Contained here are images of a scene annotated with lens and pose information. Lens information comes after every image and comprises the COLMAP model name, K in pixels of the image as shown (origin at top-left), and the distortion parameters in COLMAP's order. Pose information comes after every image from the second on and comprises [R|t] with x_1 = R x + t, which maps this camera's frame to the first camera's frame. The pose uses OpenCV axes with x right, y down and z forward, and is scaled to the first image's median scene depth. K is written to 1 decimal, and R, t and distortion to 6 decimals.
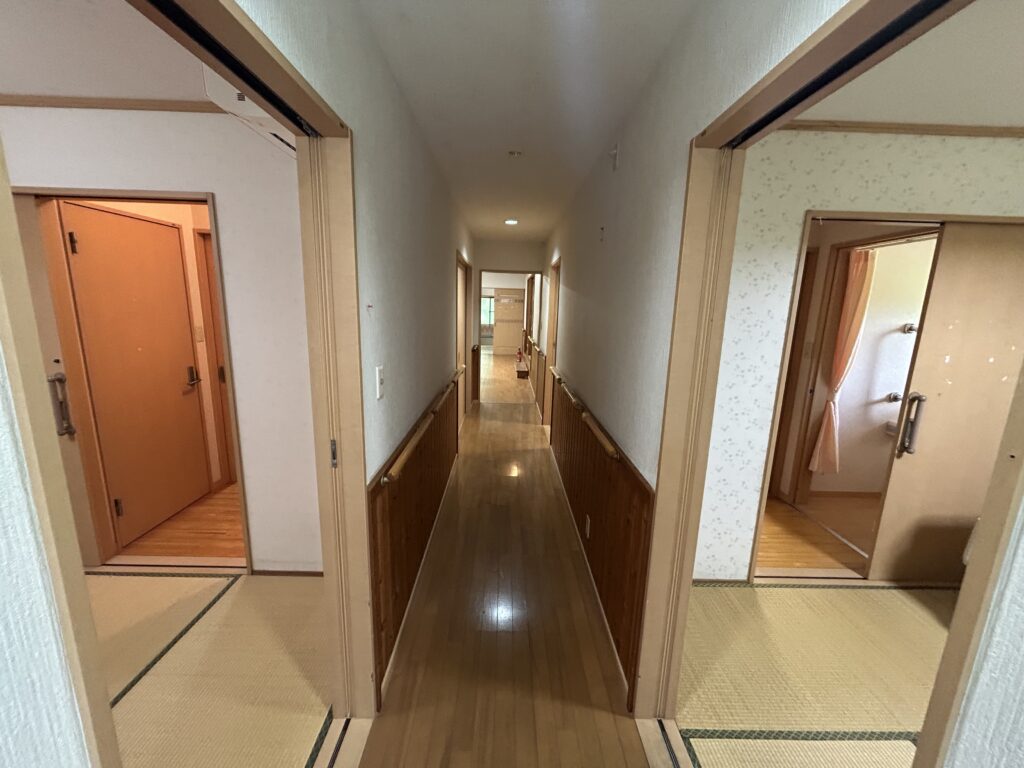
lens RADIAL K [[411.4, 0, 510.6], [0, 411.4, 386.8], [0, 0, 1]] dist [-0.000206, -0.000171]
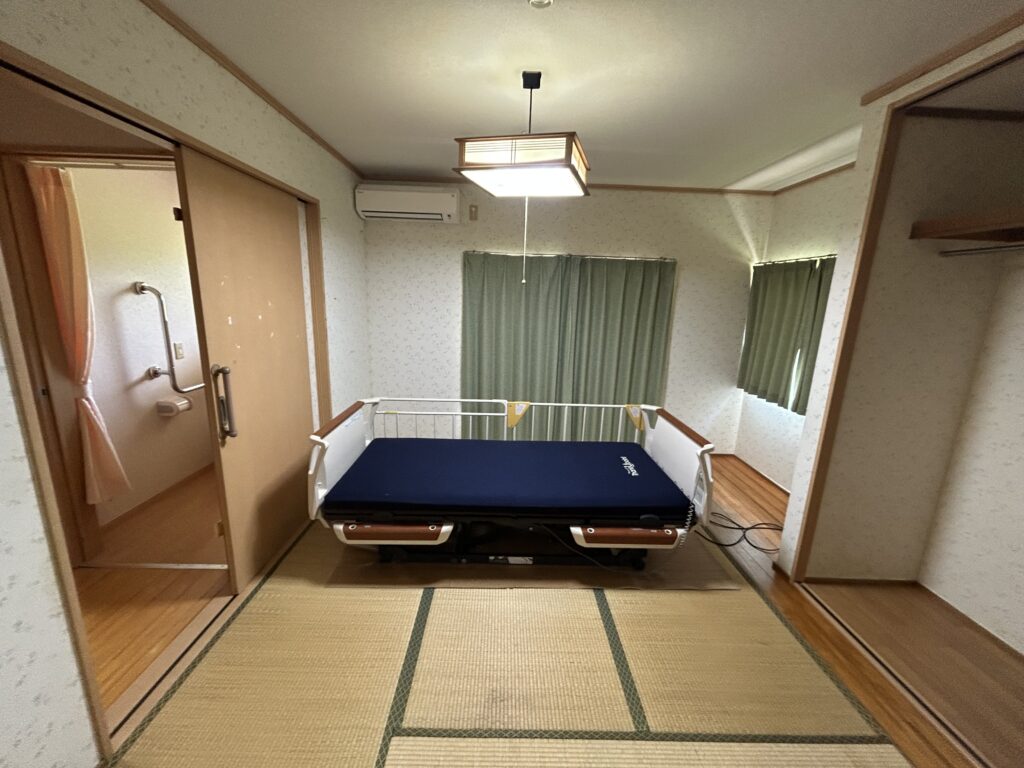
lens RADIAL K [[411.4, 0, 507.0], [0, 411.4, 384.2], [0, 0, 1]] dist [-0.000206, -0.000171]
pose [[0.002714, -0.241589, 0.970375, 0.142674], [0.164923, 0.957199, 0.237847, -0.036246], [-0.986303, 0.159392, 0.042441, 0.306359]]
